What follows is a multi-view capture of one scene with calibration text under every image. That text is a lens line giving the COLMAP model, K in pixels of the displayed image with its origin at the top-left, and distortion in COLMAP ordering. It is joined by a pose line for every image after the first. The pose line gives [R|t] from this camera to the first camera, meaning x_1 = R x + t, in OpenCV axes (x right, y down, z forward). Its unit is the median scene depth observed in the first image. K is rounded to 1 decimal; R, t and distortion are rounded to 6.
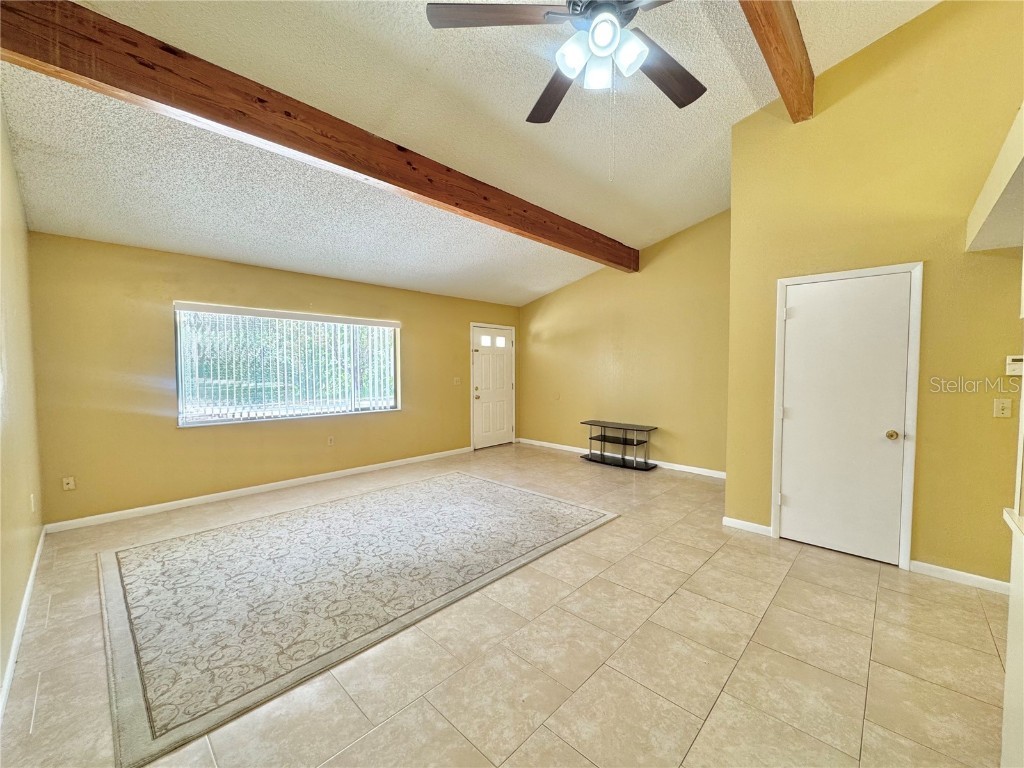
lens RADIAL K [[408.7, 0, 513.5], [0, 408.7, 383.9], [0, 0, 1]] dist [-0.003506, 0.000401]
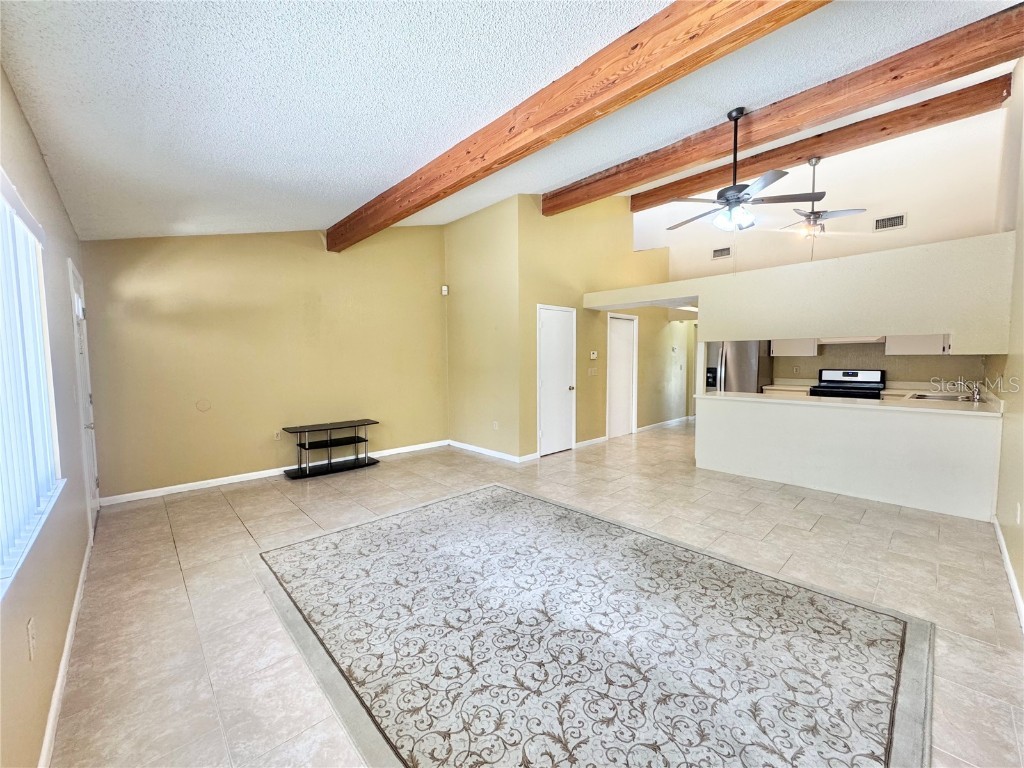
lens RADIAL K [[408.7, 0, 513.5], [0, 408.7, 383.9], [0, 0, 1]] dist [-0.003506, 0.000401]
pose [[0.054385, -0.067047, 0.996266, -0.616324], [0.050686, 0.996642, 0.064306, -0.024537], [-0.997233, 0.046999, 0.057601, 0.598016]]
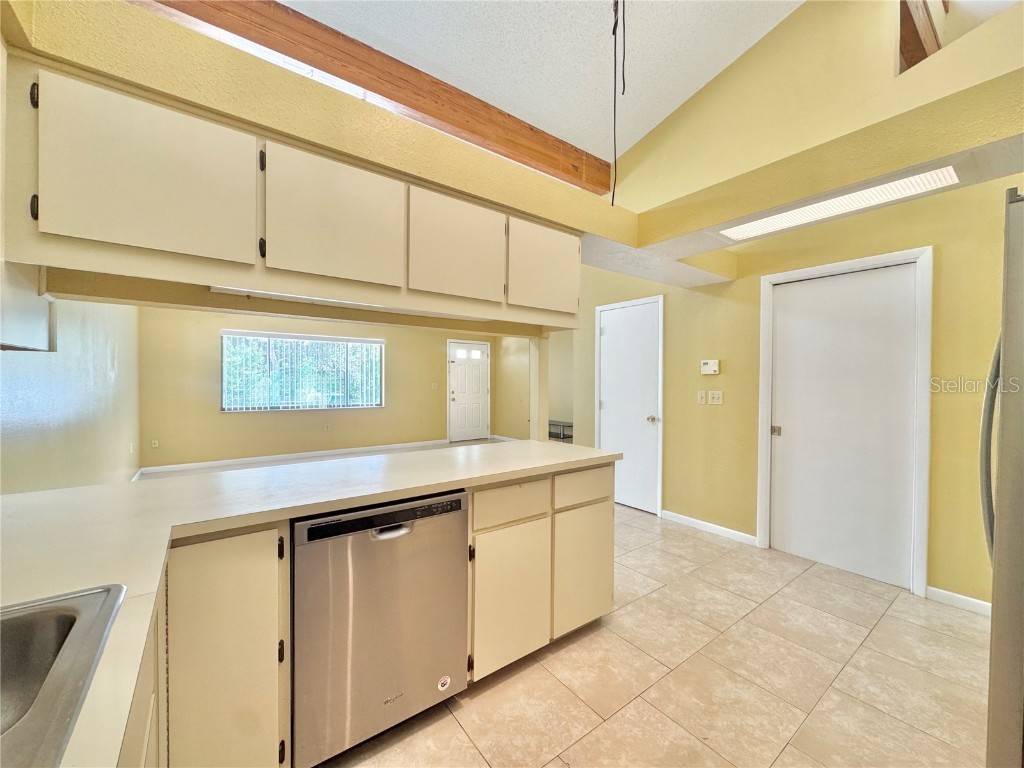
lens RADIAL K [[408.7, 0, 513.5], [0, 408.7, 383.9], [0, 0, 1]] dist [-0.003506, 0.000401]
pose [[0.986523, 0.004546, -0.163561, 0.352524], [-0.009999, 0.999421, -0.032535, 0.029123], [0.163319, 0.033732, 0.985997, -0.227344]]
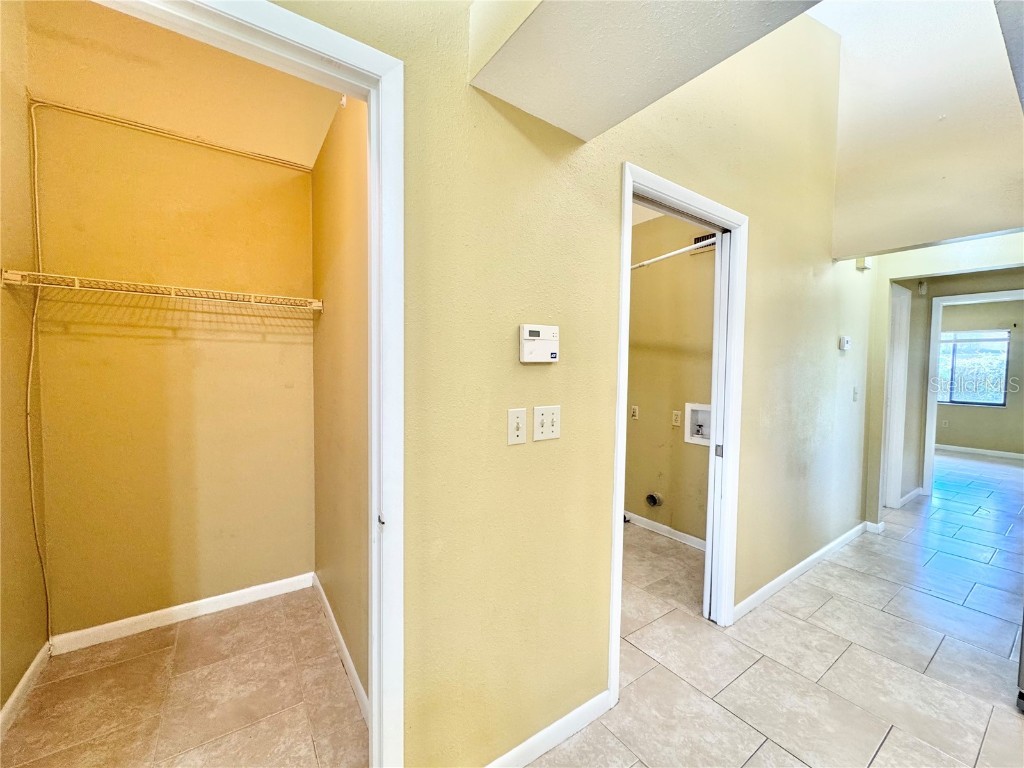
lens RADIAL K [[408.7, 0, 513.5], [0, 408.7, 383.9], [0, 0, 1]] dist [-0.003506, 0.000401]
pose [[0.198154, -0.044099, 0.979178, 0.311734], [0.029783, 0.998797, 0.038956, -0.006199], [-0.979718, 0.021444, 0.199229, 0.403828]]
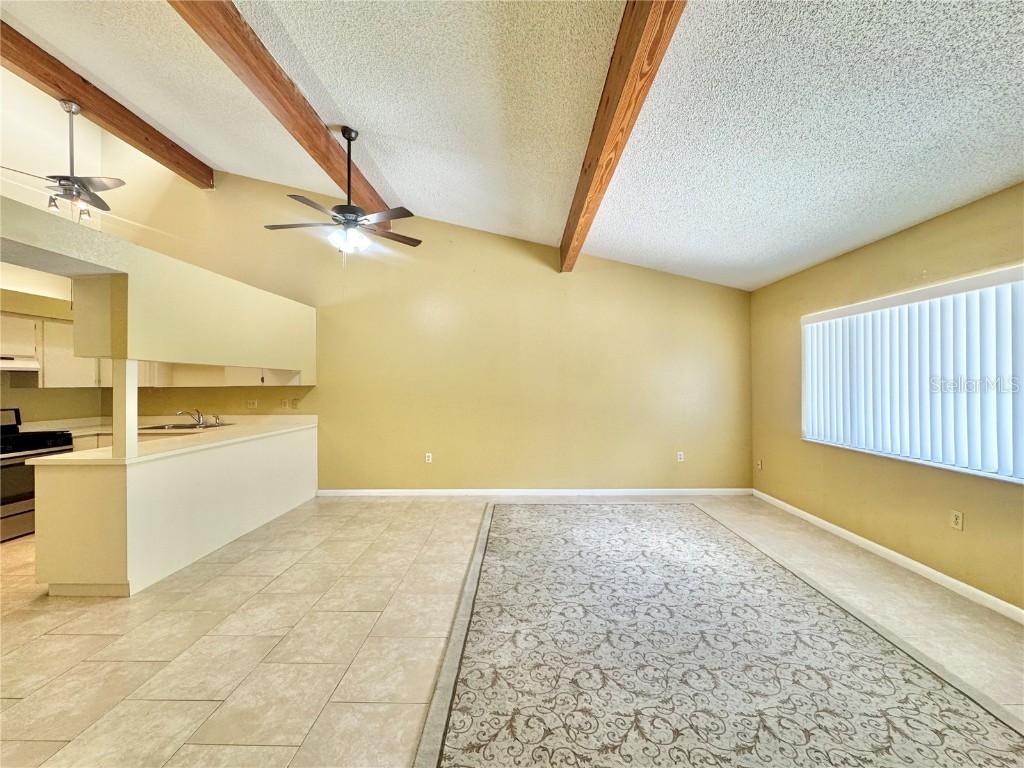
lens RADIAL K [[408.7, 0, 513.5], [0, 408.7, 383.9], [0, 0, 1]] dist [-0.003506, 0.000401]
pose [[-0.739451, 0.003525, -0.673201, 0.290388], [-0.021681, 0.999343, 0.029048, -0.033221], [0.672862, 0.036075, -0.738888, 0.899094]]
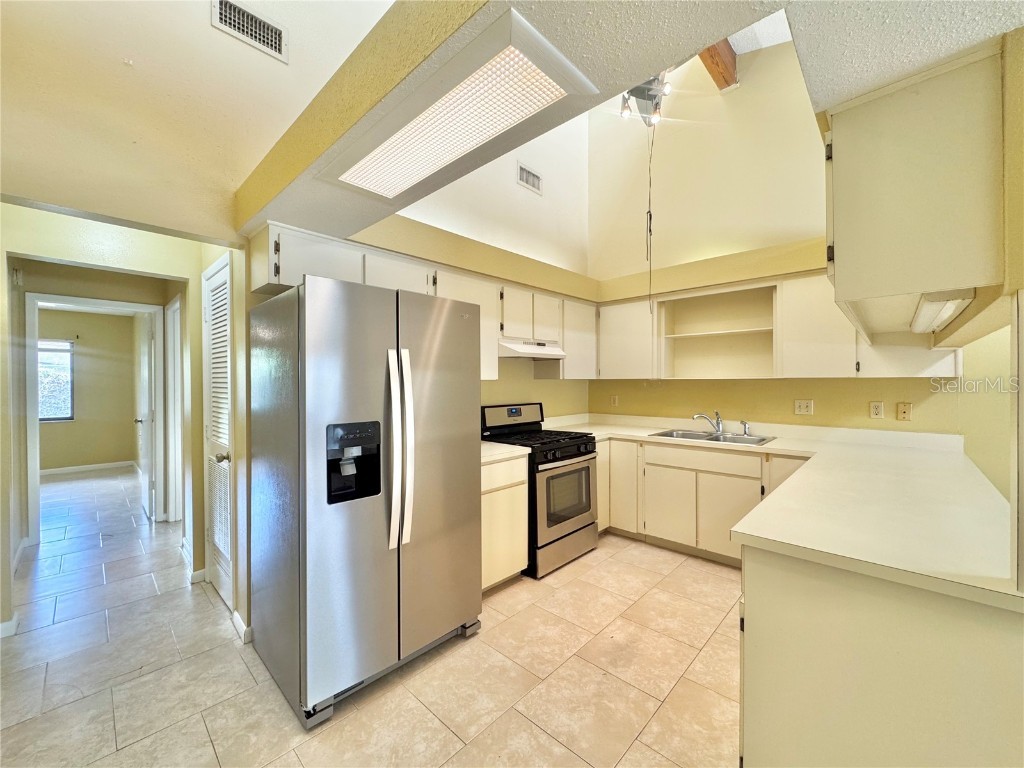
lens RADIAL K [[408.7, 0, 513.5], [0, 408.7, 383.9], [0, 0, 1]] dist [-0.003506, 0.000401]
pose [[-0.999989, 0.000185, -0.004760, 0.510503], [-0.000059, 0.998694, 0.051081, -0.009926], [0.004763, 0.051081, -0.998683, 0.387874]]
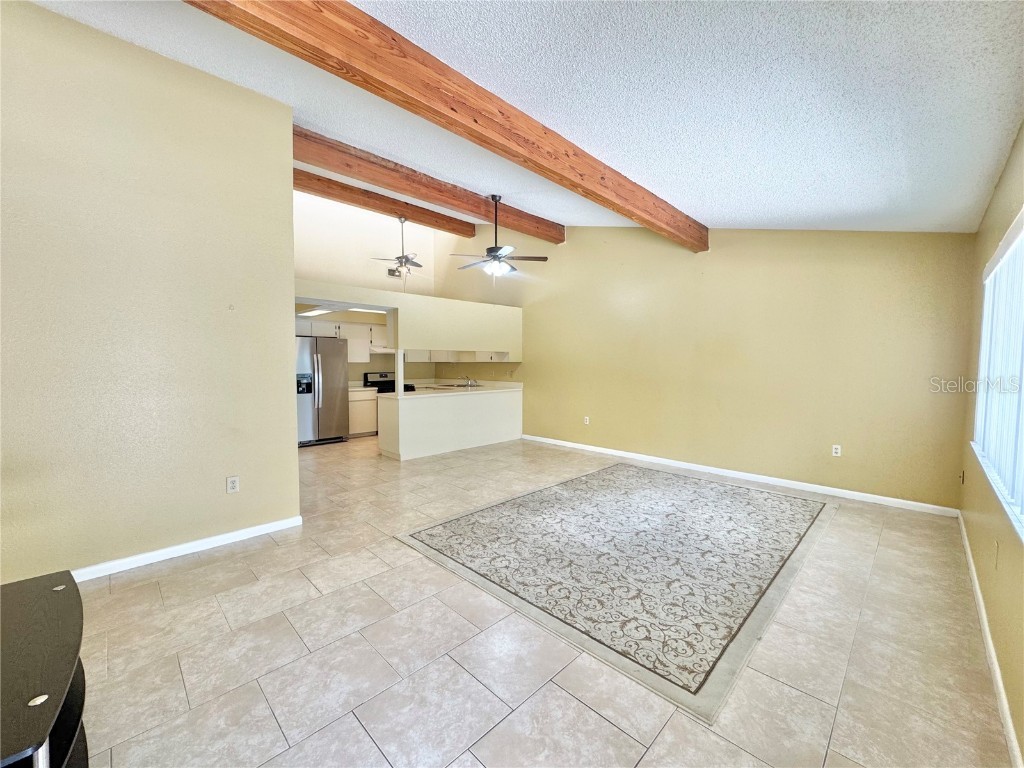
lens RADIAL K [[408.7, 0, 513.5], [0, 408.7, 383.9], [0, 0, 1]] dist [-0.003506, 0.000401]
pose [[-0.999639, -0.003336, 0.026657, -0.005864], [-0.000770, 0.995410, 0.095697, -0.049262], [-0.026854, 0.095642, -0.995054, 1.240153]]
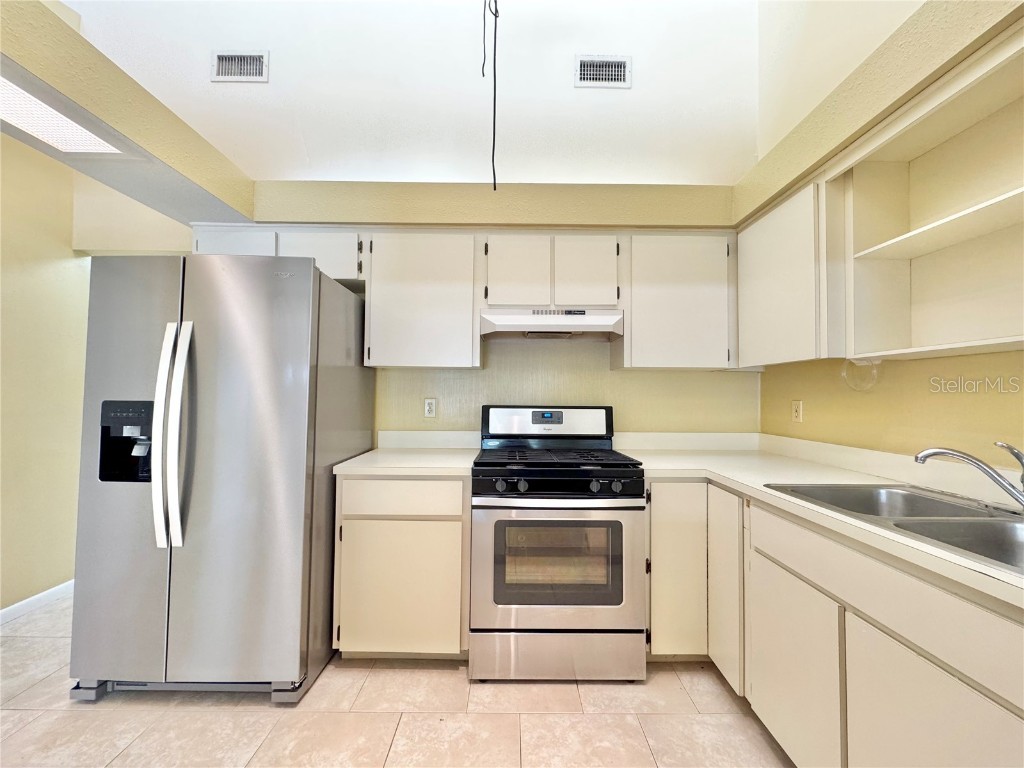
lens RADIAL K [[408.7, 0, 513.5], [0, 408.7, 383.9], [0, 0, 1]] dist [-0.003506, 0.000401]
pose [[-0.694056, 0.010415, 0.719846, 0.228166], [0.021450, 0.999751, 0.006217, 0.026635], [-0.719601, 0.019756, -0.694106, 0.088462]]
